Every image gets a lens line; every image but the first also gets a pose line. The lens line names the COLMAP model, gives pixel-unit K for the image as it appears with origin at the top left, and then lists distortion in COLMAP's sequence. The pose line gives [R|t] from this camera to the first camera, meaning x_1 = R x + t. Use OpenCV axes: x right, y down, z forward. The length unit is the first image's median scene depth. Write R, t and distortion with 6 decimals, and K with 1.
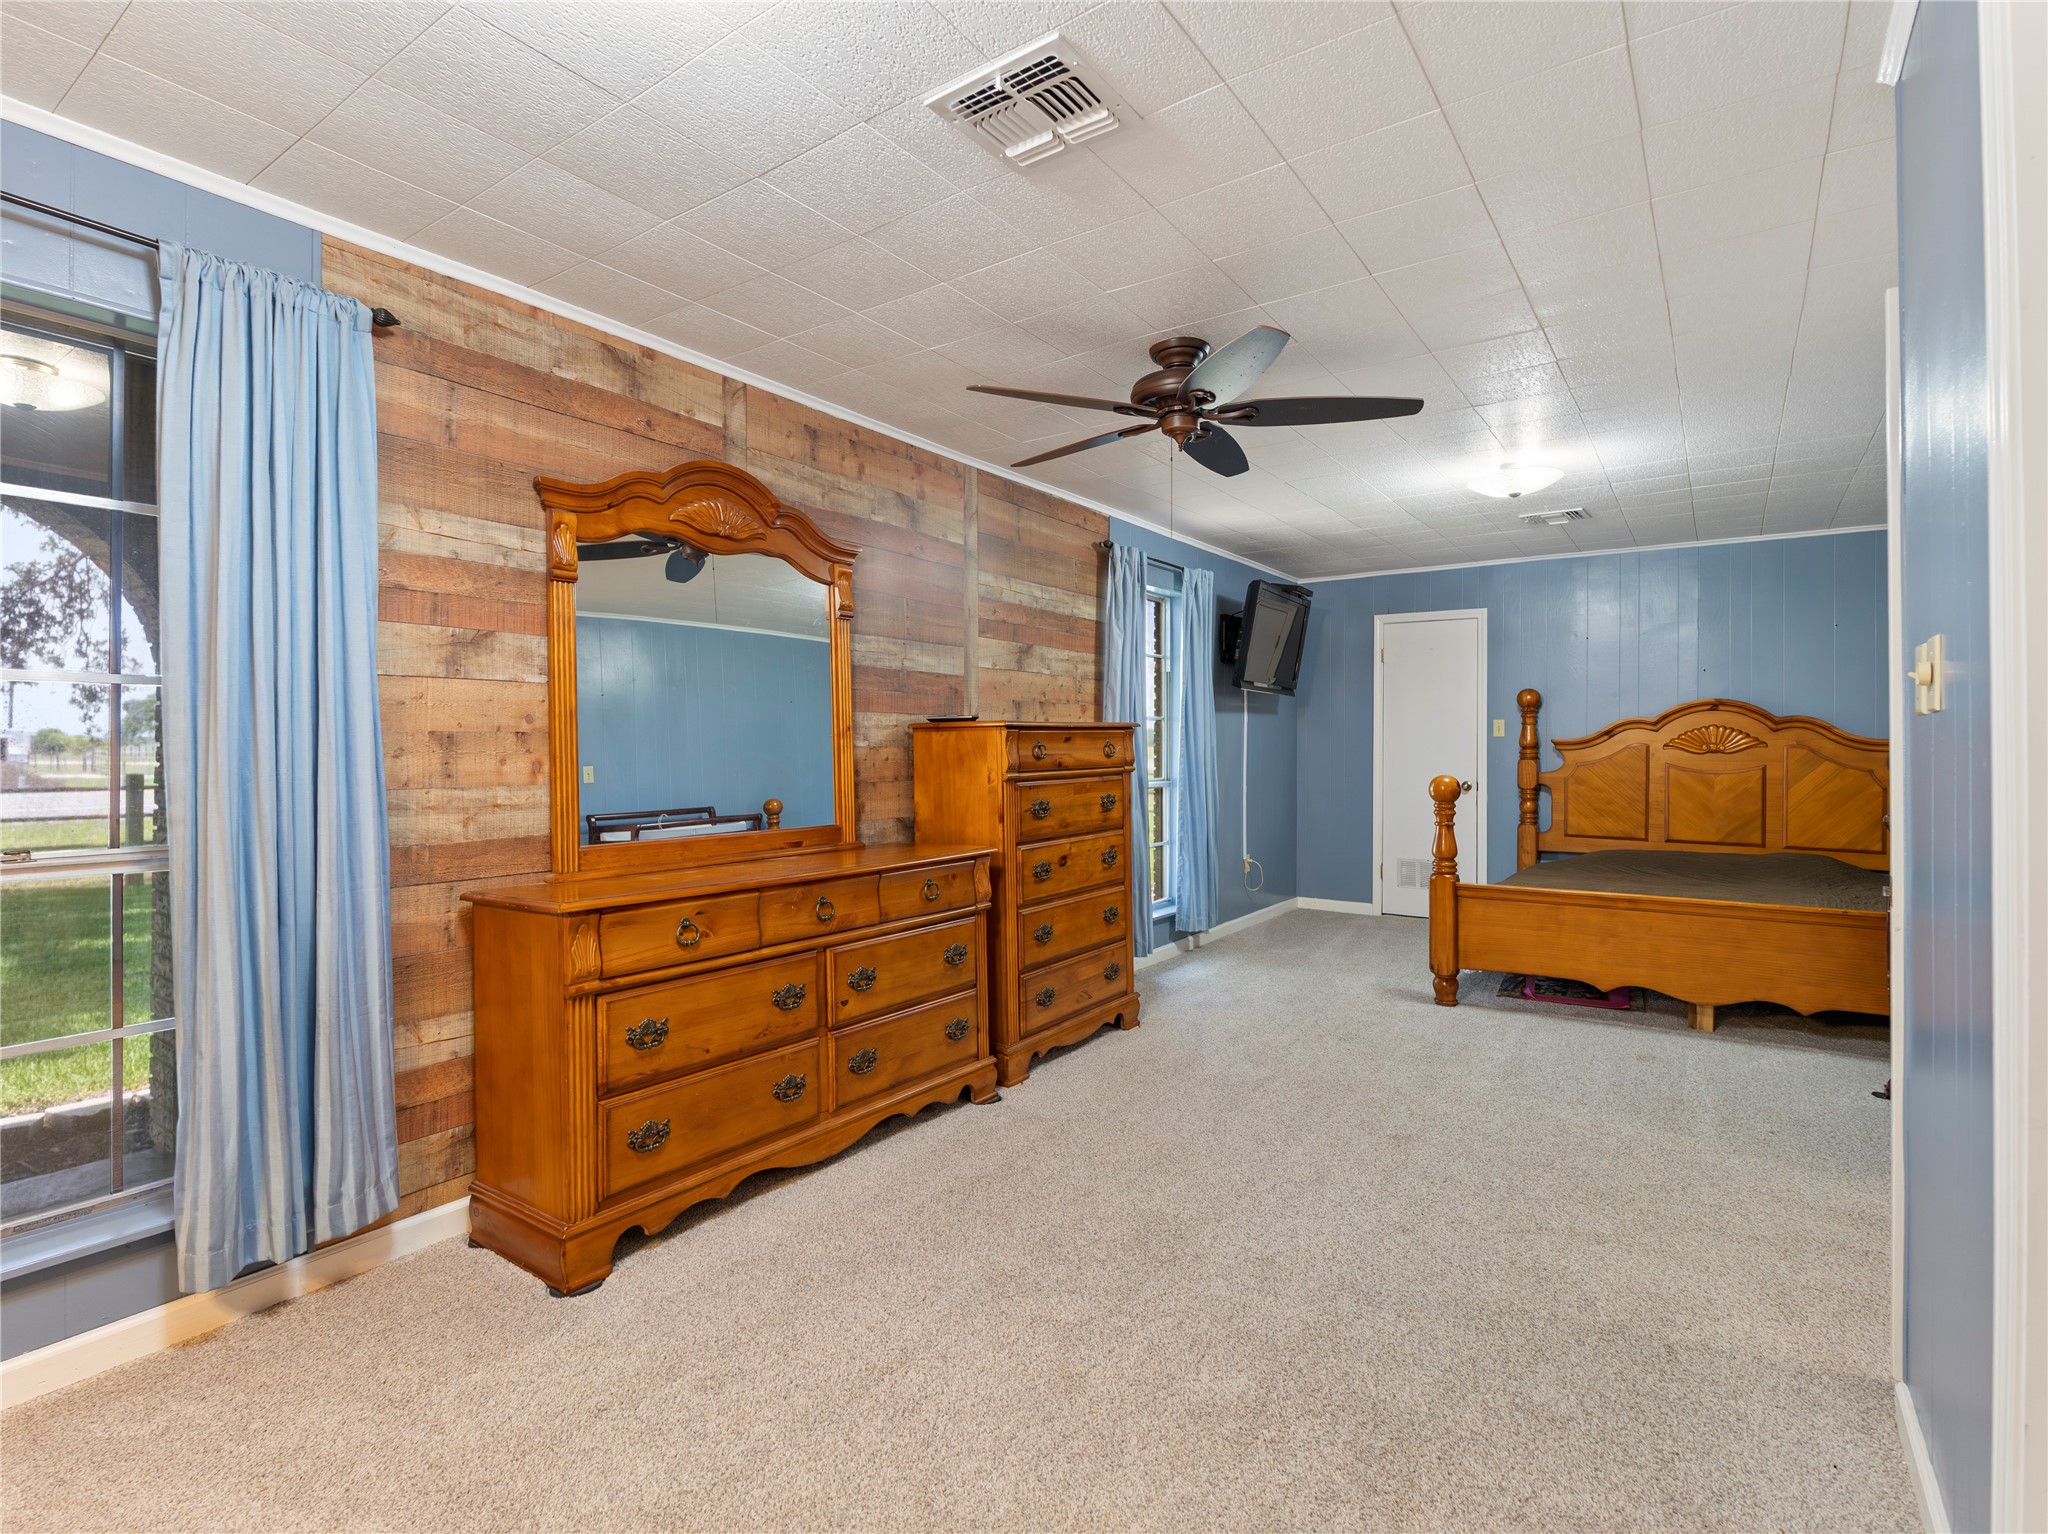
lens RADIAL K [[1019.9, 0, 1031.3], [0, 1019.9, 747.2], [0, 0, 1]] dist [-0.008641, -0.000592]
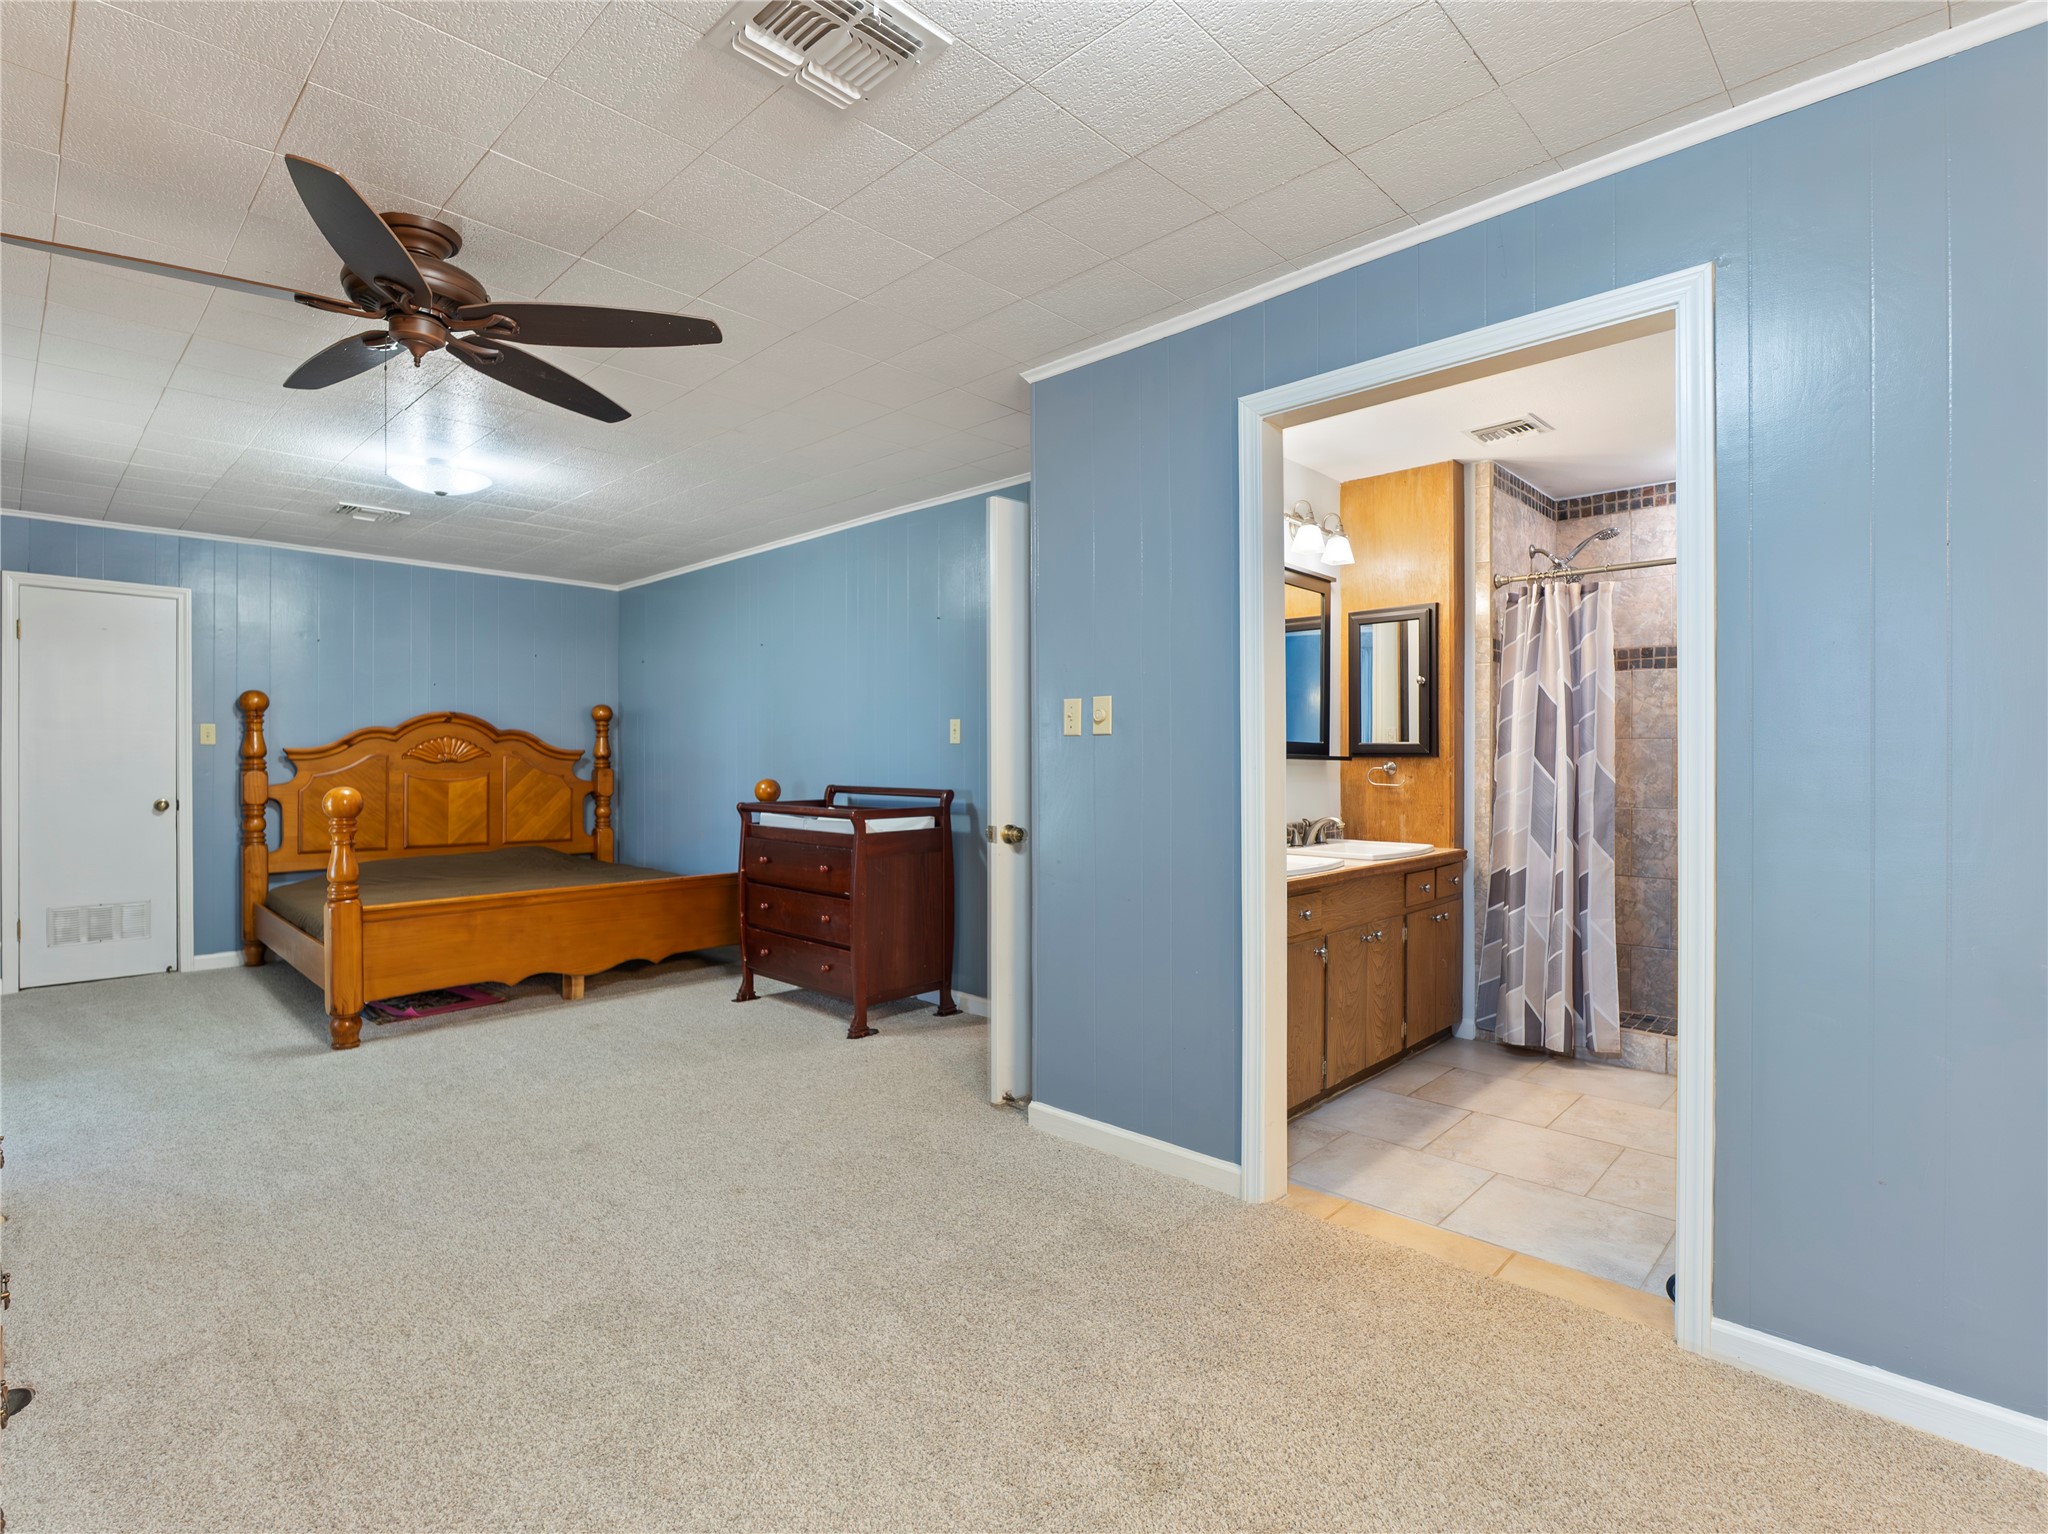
lens RADIAL K [[1019.9, 0, 1004.8], [0, 1019.9, 766.6], [0, 0, 1]] dist [-0.008641, -0.000592]
pose [[0.148198, -0.007220, 0.988931, -0.408469], [0.002447, 0.999973, 0.006934, 0.005671], [-0.988955, 0.001392, 0.148211, 0.333606]]
